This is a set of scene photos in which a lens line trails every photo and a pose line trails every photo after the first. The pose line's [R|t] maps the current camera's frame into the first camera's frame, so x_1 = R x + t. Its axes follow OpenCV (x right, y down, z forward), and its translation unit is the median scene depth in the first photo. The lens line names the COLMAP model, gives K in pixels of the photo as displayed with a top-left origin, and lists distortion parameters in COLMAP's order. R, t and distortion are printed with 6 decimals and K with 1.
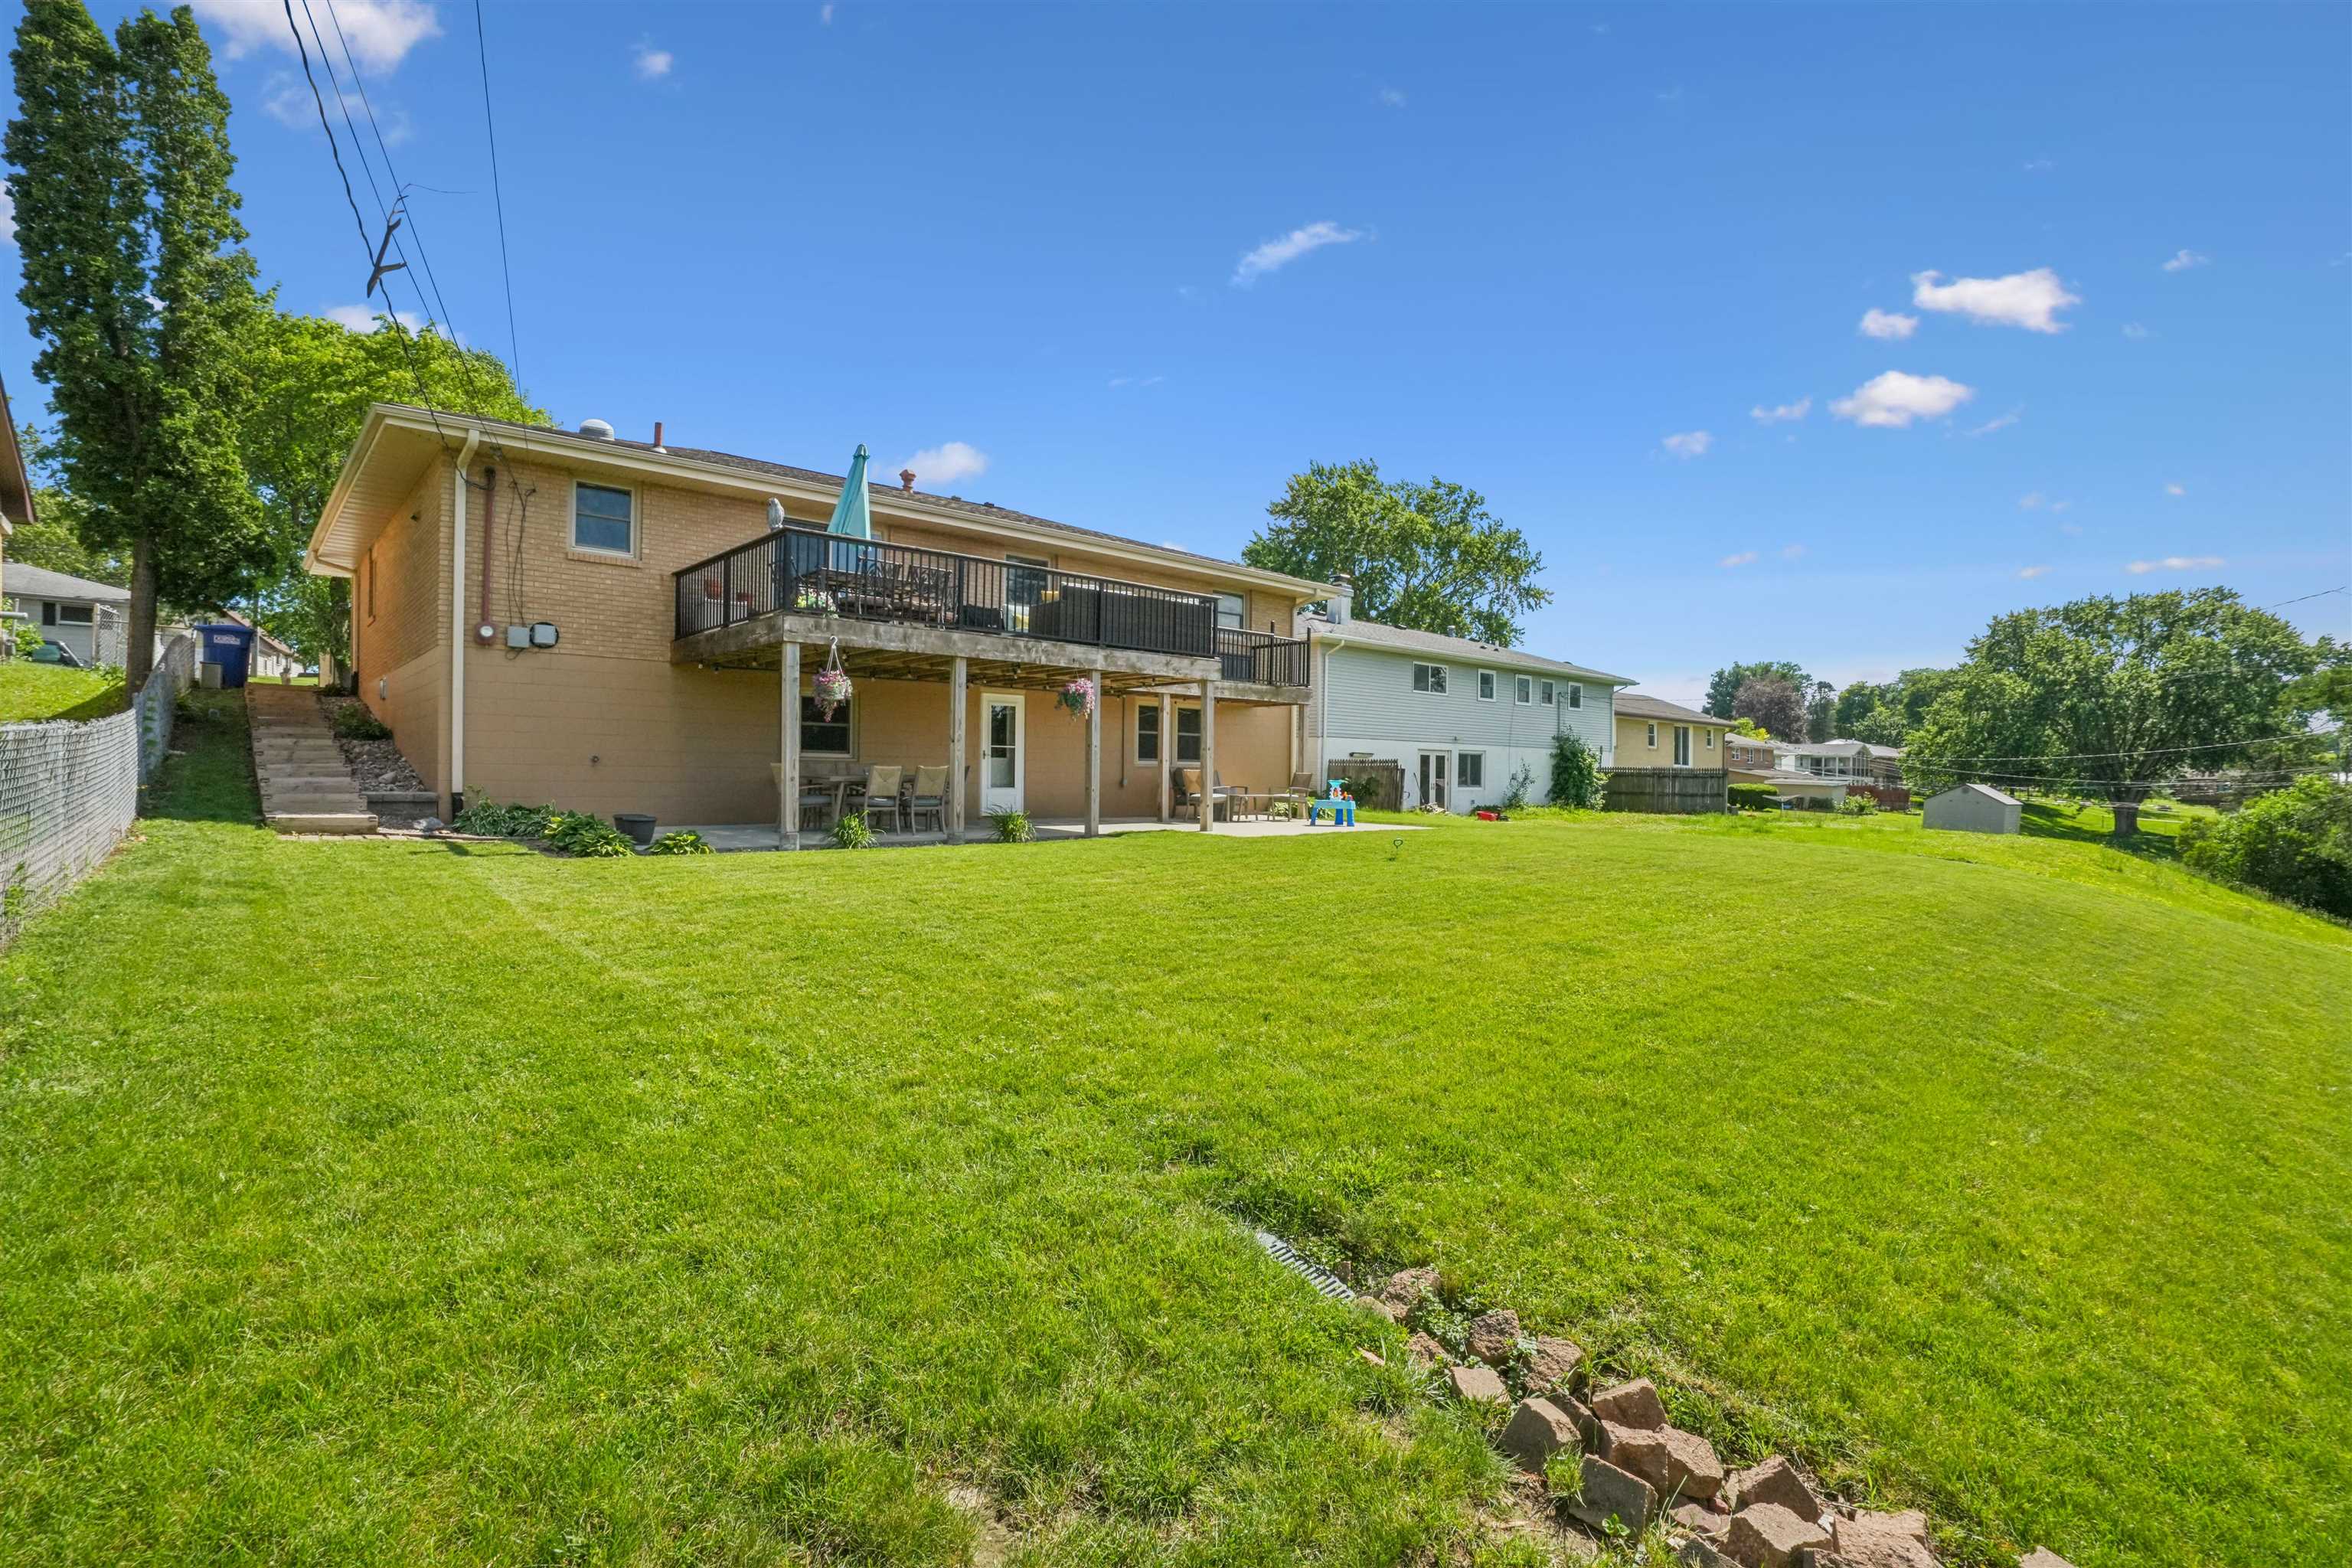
lens RADIAL K [[1079.7, 0, 1191.3], [0, 1079.7, 792.2], [0, 0, 1]] dist [-0.059150, 0.017880]
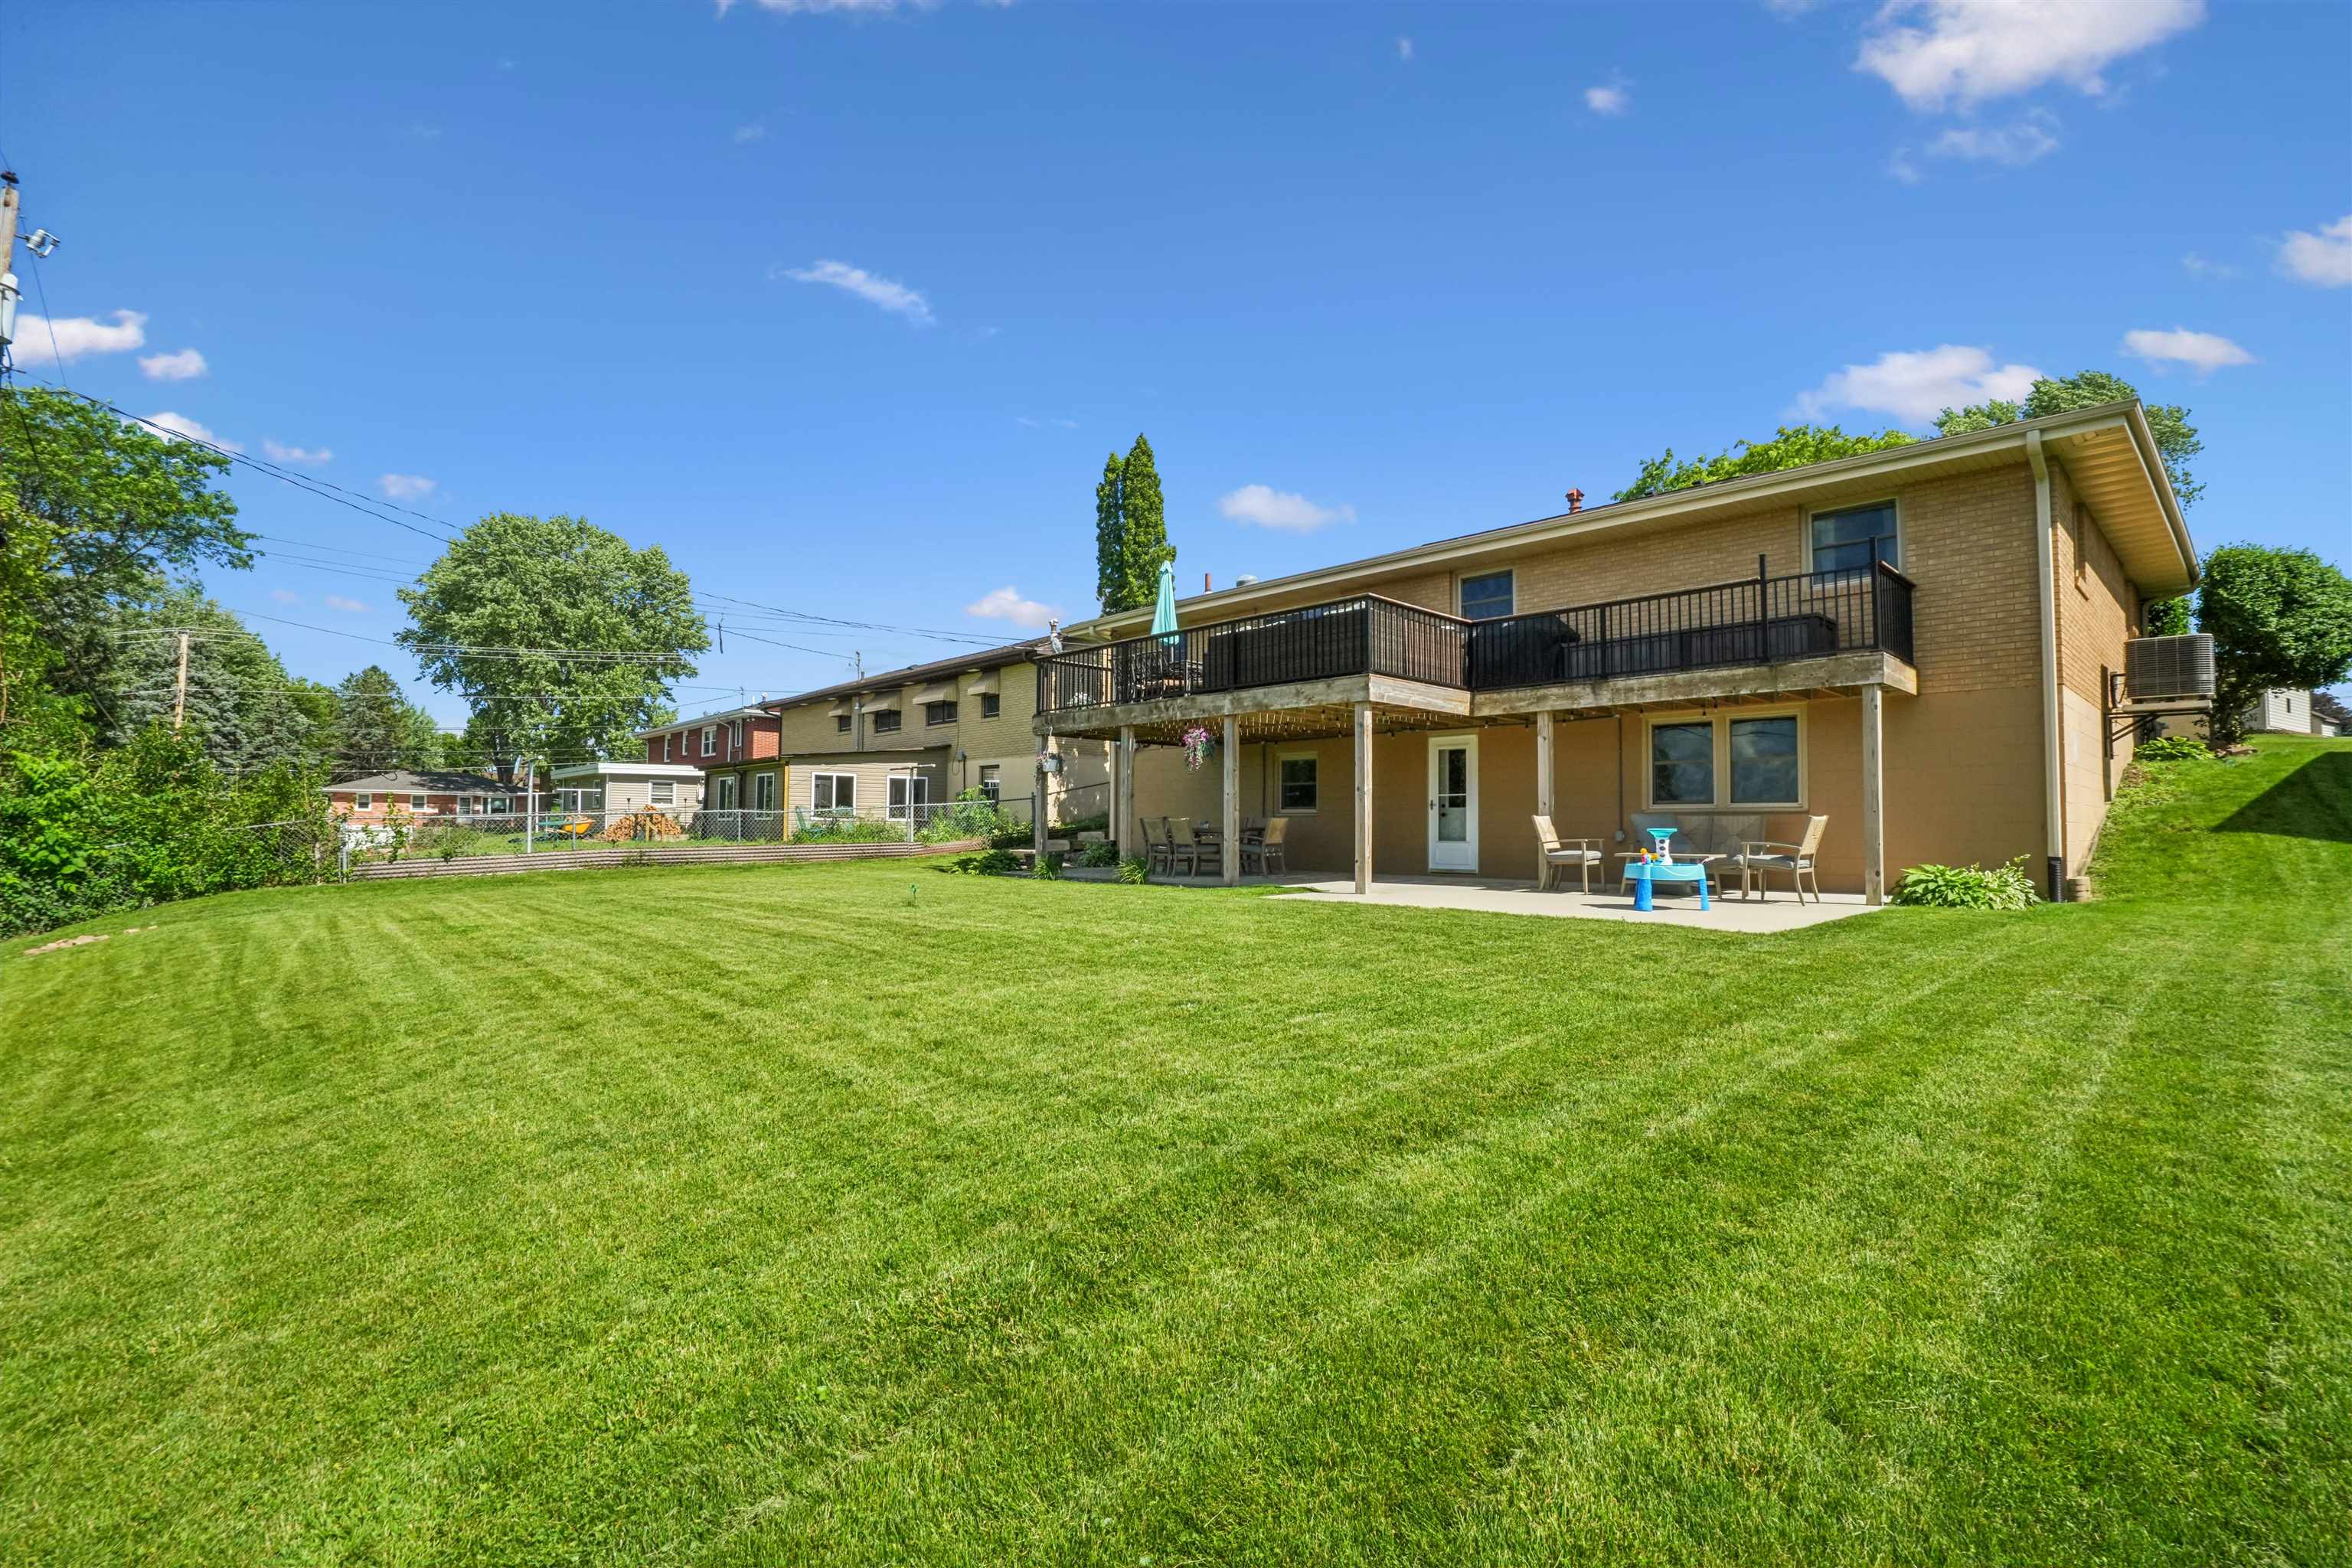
lens RADIAL K [[1079.7, 0, 1191.3], [0, 1079.7, 792.2], [0, 0, 1]] dist [-0.059150, 0.017880]
pose [[0.002644, -0.044994, -0.998984, 0.868177], [-0.019641, 0.998792, -0.045037, -0.000498], [0.999804, 0.019740, 0.001757, 0.957670]]
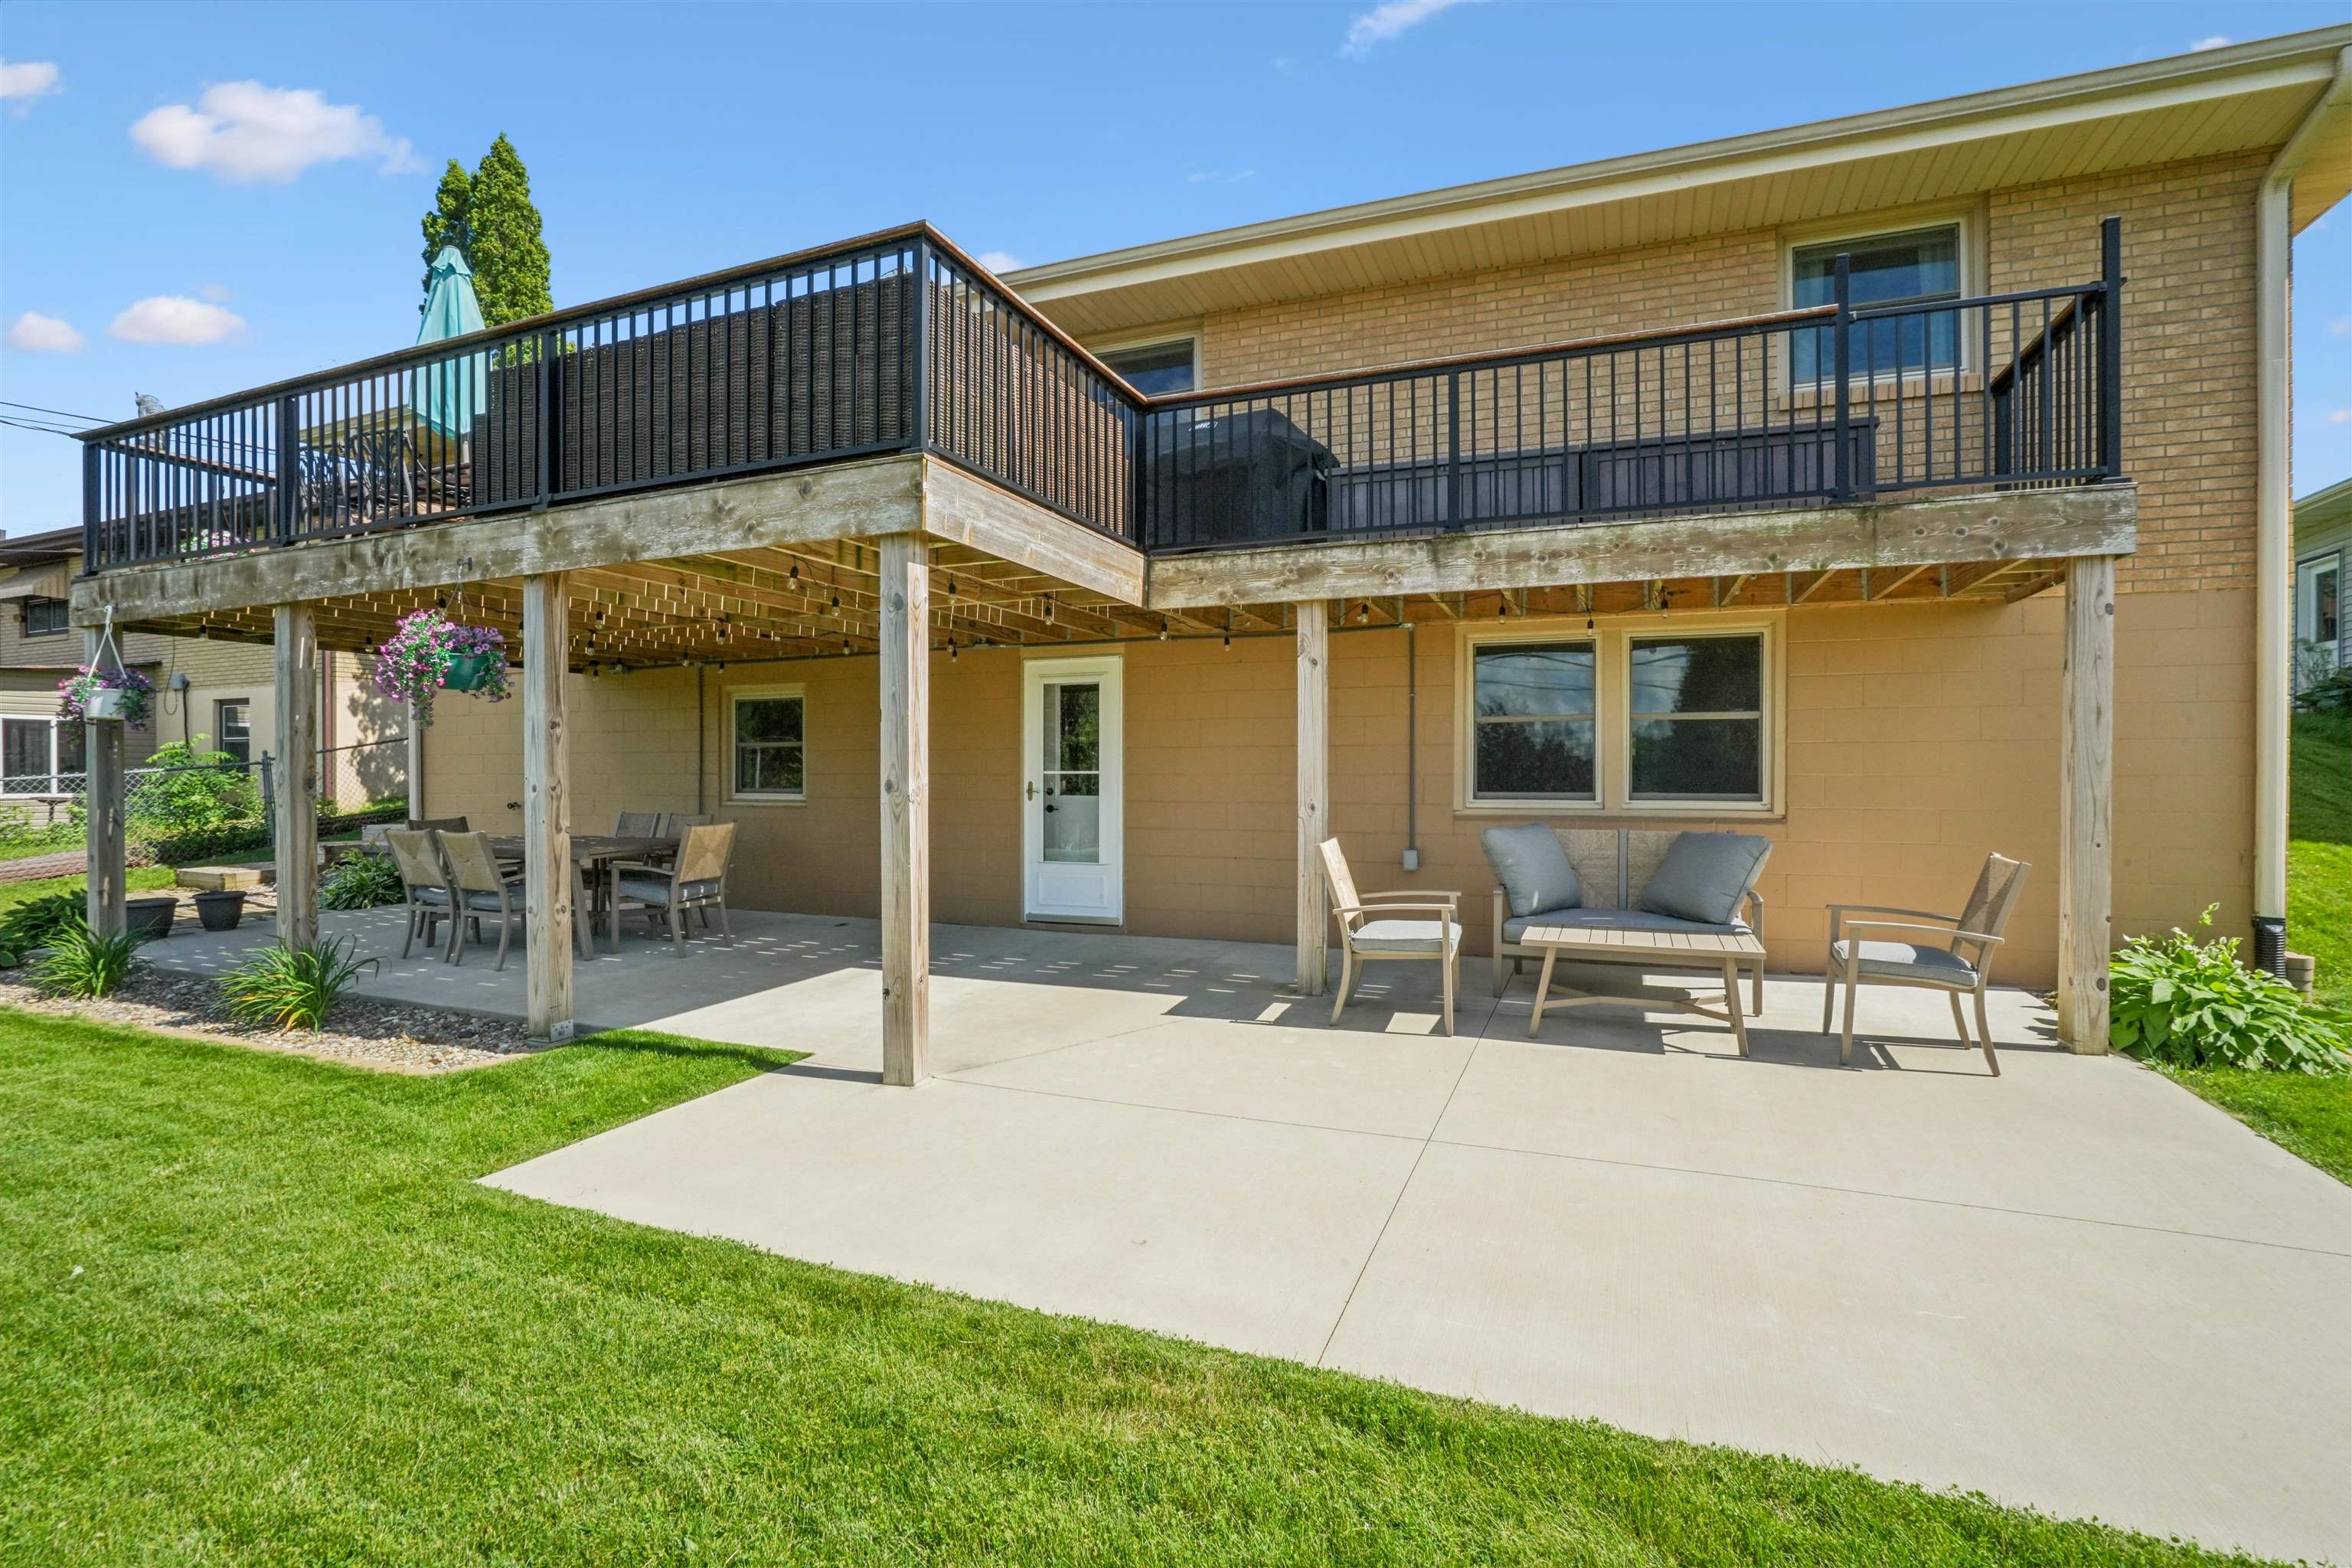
lens RADIAL K [[1079.7, 0, 1191.3], [0, 1079.7, 792.2], [0, 0, 1]] dist [-0.059150, 0.017880]
pose [[0.426878, 0.006438, -0.904286, 0.323779], [-0.006607, 0.999970, 0.004001, -0.043847], [0.904285, 0.004267, 0.426908, 1.038867]]
